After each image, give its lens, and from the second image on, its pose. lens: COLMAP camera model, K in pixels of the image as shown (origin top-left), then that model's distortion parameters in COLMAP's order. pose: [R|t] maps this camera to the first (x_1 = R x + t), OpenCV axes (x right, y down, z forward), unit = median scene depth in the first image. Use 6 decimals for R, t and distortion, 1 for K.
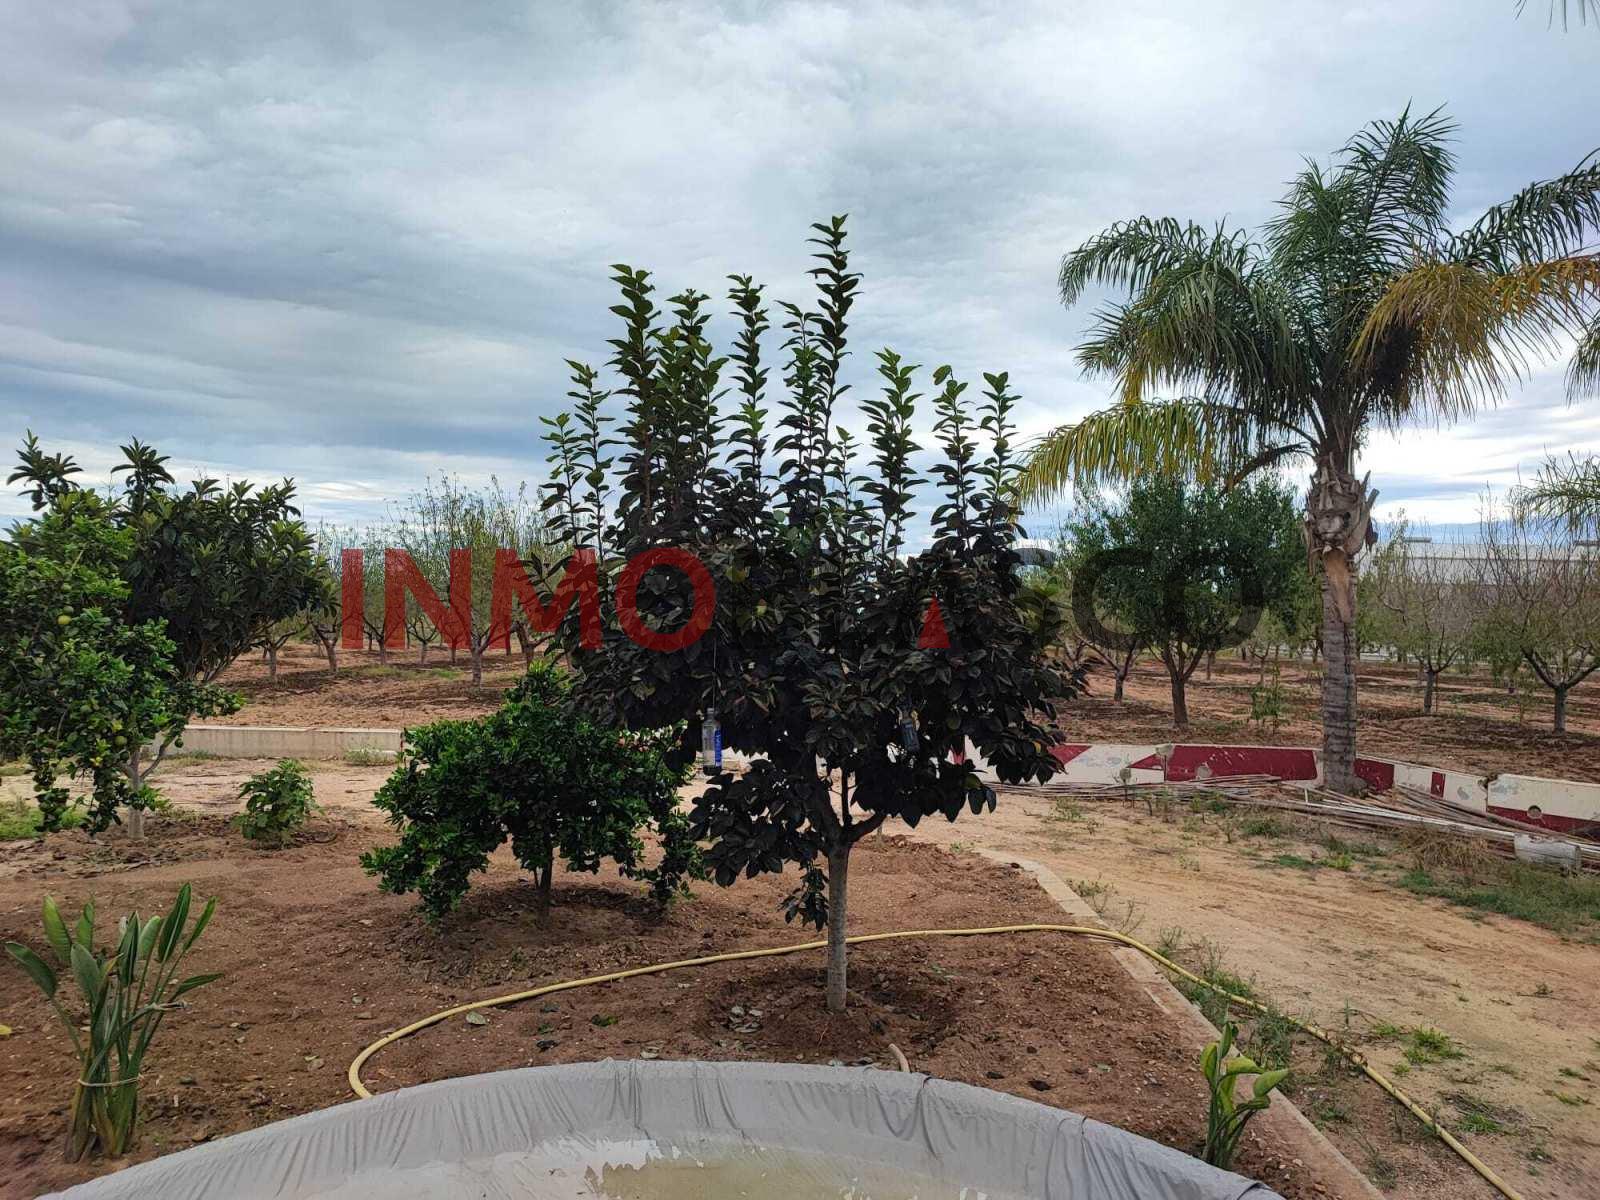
lens RADIAL K [[1158.2, 0, 804.6], [0, 1158.2, 579.5], [0, 0, 1]] dist [0.067653, -0.081154]
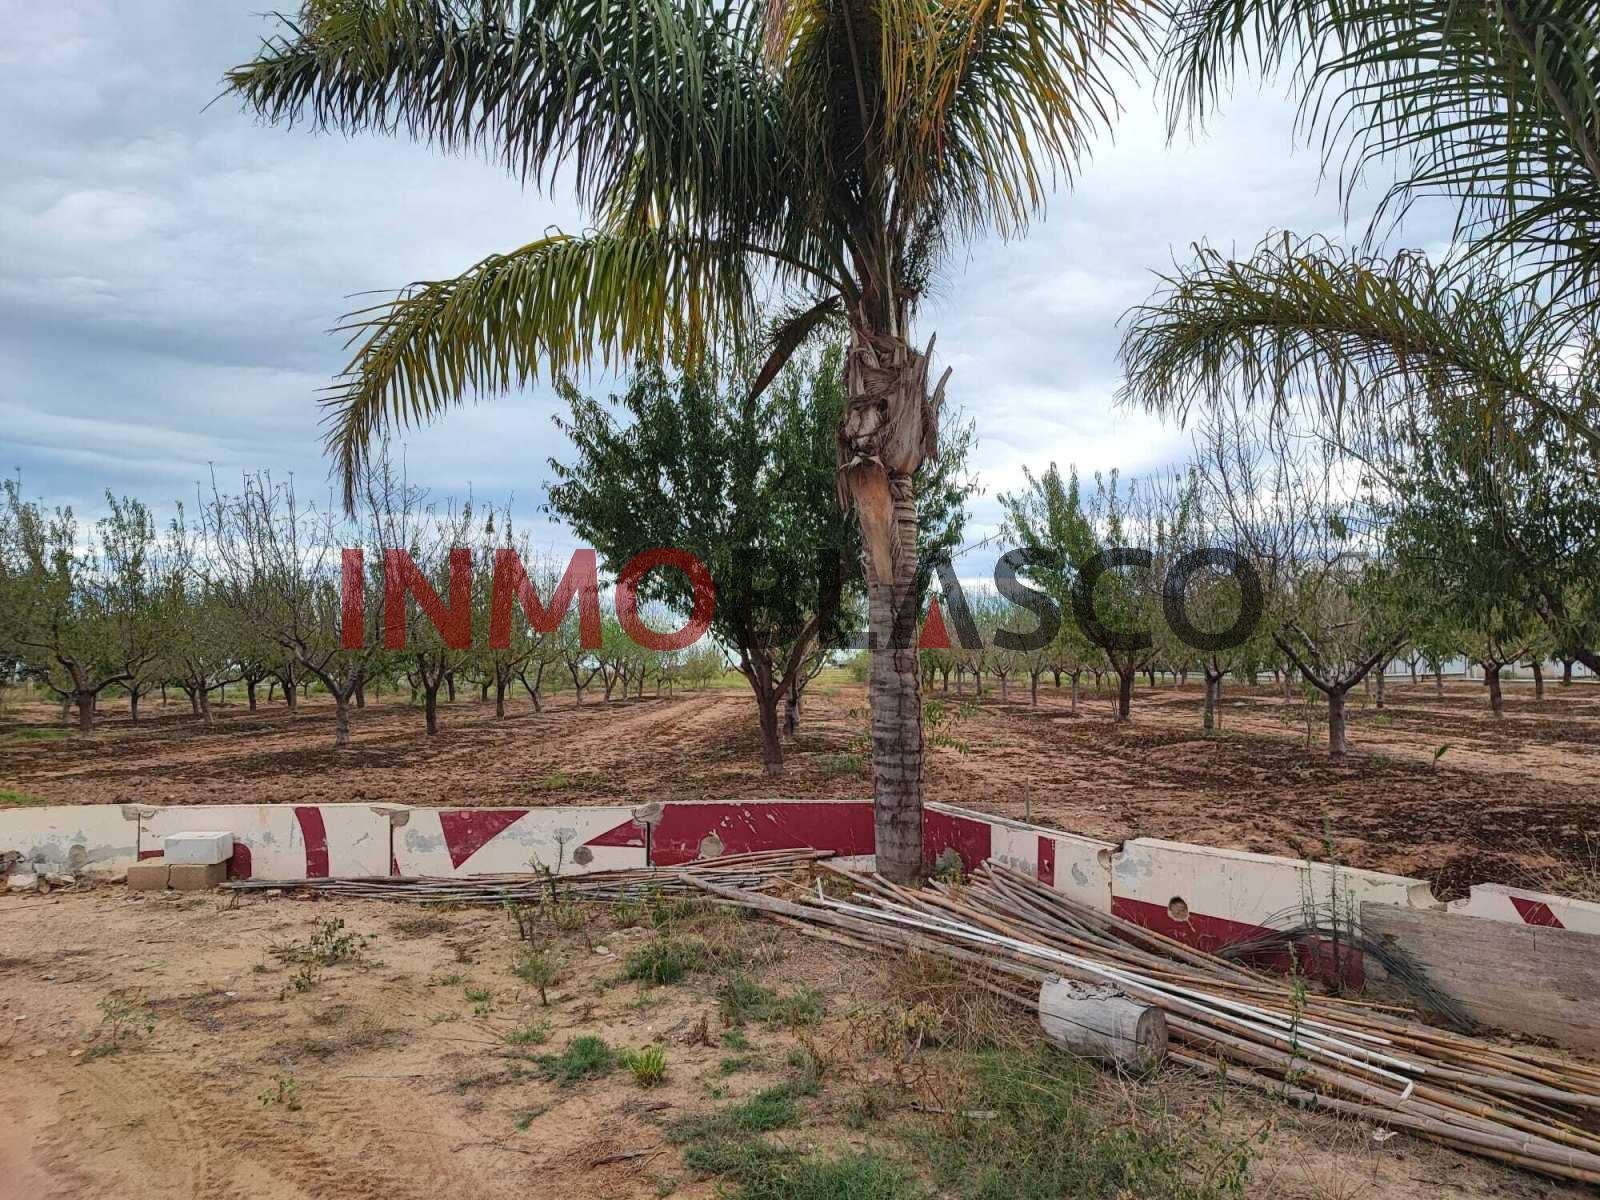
lens RADIAL K [[1158.2, 0, 804.6], [0, 1158.2, 579.5], [0, 0, 1]] dist [0.067653, -0.081154]
pose [[0.999315, -0.036200, -0.007631, 0.400314], [0.035820, 0.998339, -0.045133, 0.055666], [0.009252, 0.044829, 0.998952, 0.394024]]
